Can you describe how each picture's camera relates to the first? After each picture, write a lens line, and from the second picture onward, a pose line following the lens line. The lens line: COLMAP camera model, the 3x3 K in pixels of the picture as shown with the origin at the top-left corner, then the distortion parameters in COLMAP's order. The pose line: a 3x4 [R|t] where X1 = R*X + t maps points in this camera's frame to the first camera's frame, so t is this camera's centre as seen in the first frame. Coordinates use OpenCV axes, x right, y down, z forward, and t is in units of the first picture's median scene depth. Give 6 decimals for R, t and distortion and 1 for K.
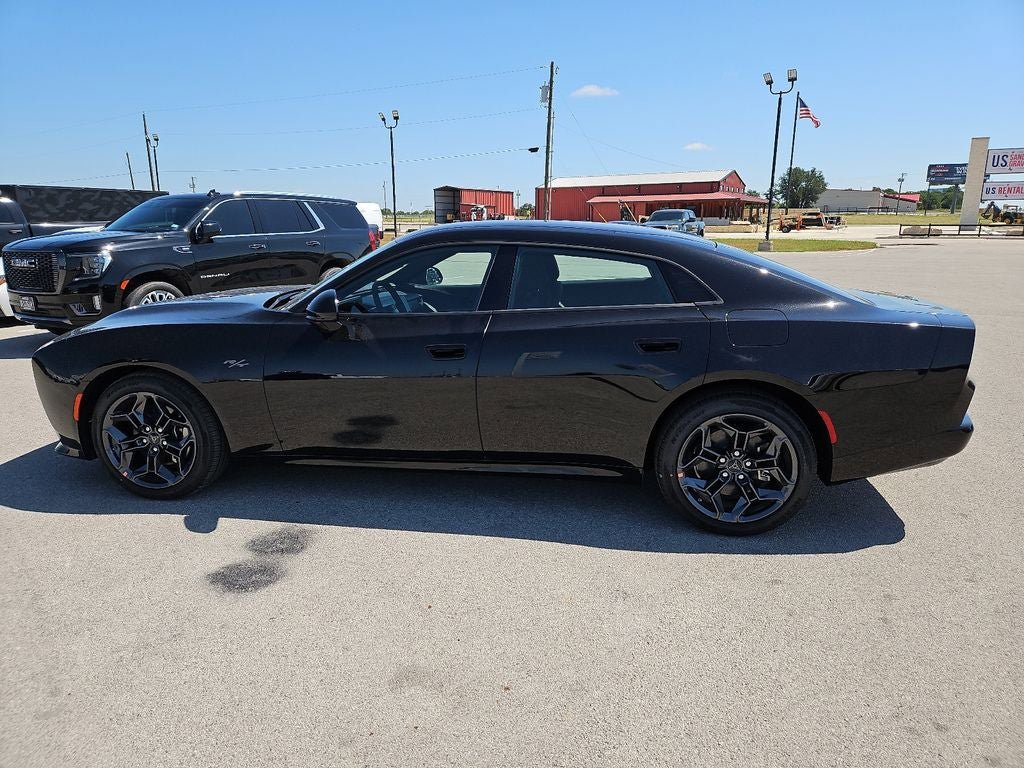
lens RADIAL K [[713.6, 0, 504.1], [0, 713.6, 378.7], [0, 0, 1]] dist [0.100717, -0.084385]
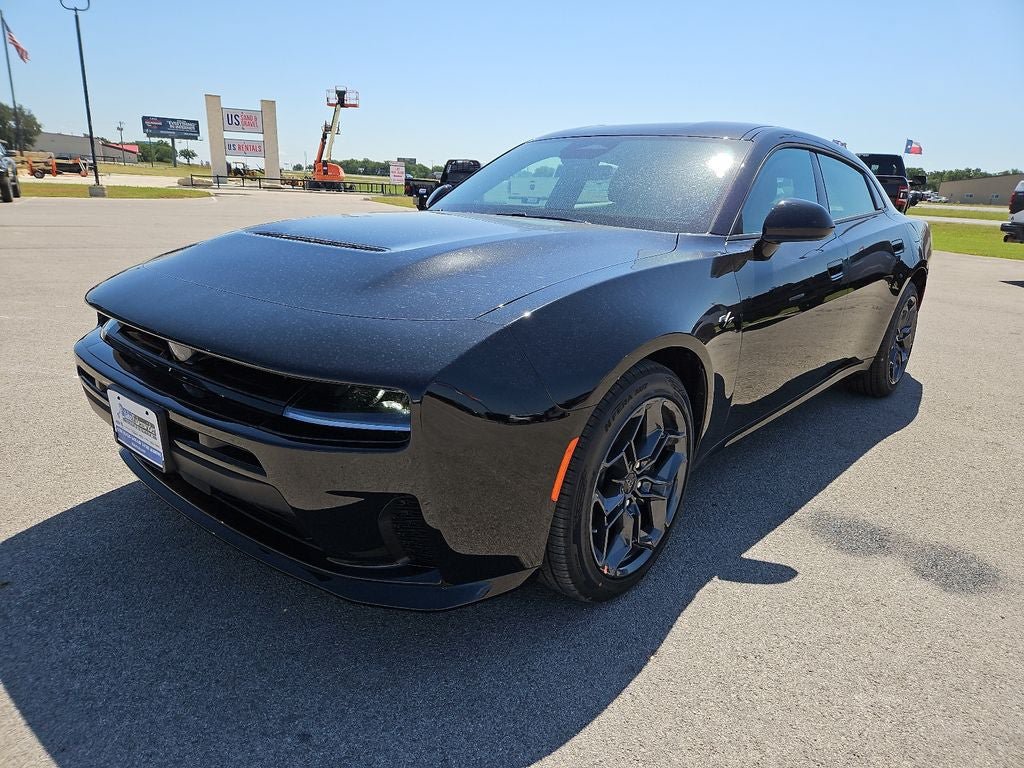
lens RADIAL K [[710.2, 0, 512.0], [0, 710.2, 384.0], [0, 0, 1]] dist [0.094375, -0.078440]
pose [[0.503963, -0.213330, 0.836966, -0.104366], [0.156994, 0.975501, 0.154110, -0.009559], [-0.849337, 0.053733, 0.525108, 0.085409]]
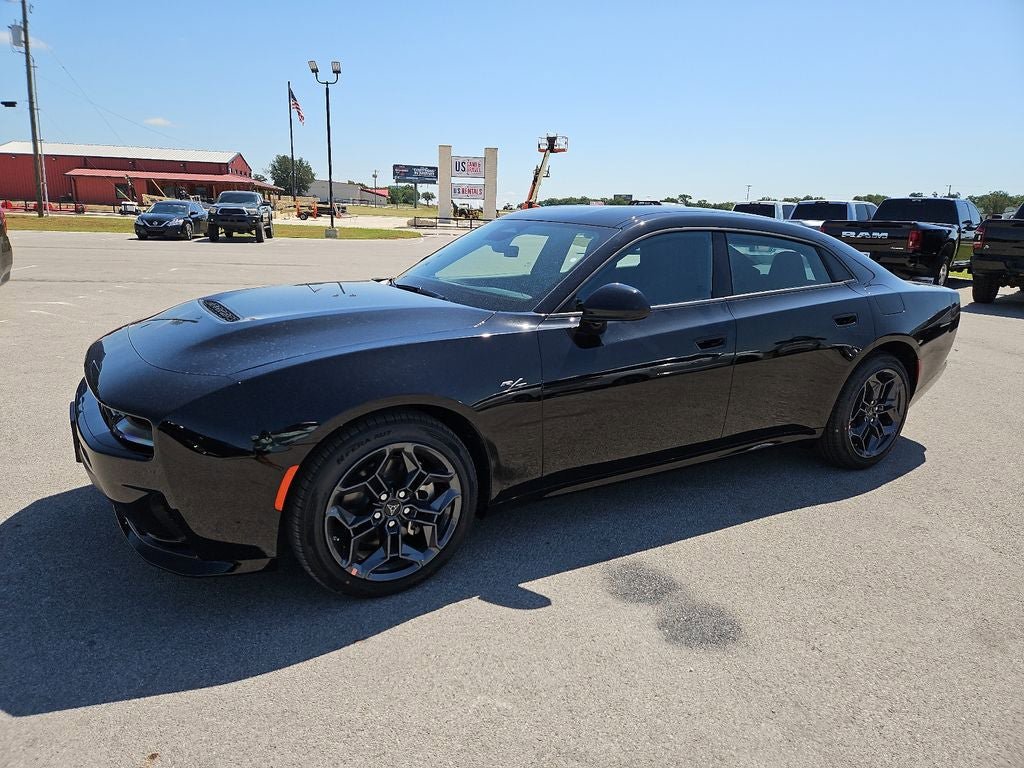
lens RADIAL K [[713.6, 0, 504.1], [0, 713.6, 378.7], [0, 0, 1]] dist [0.100717, -0.084385]
pose [[0.751090, -0.125314, 0.648198, -0.090602], [0.113032, 0.991732, 0.060755, -0.007806], [-0.650452, 0.027634, 0.759044, 0.043256]]
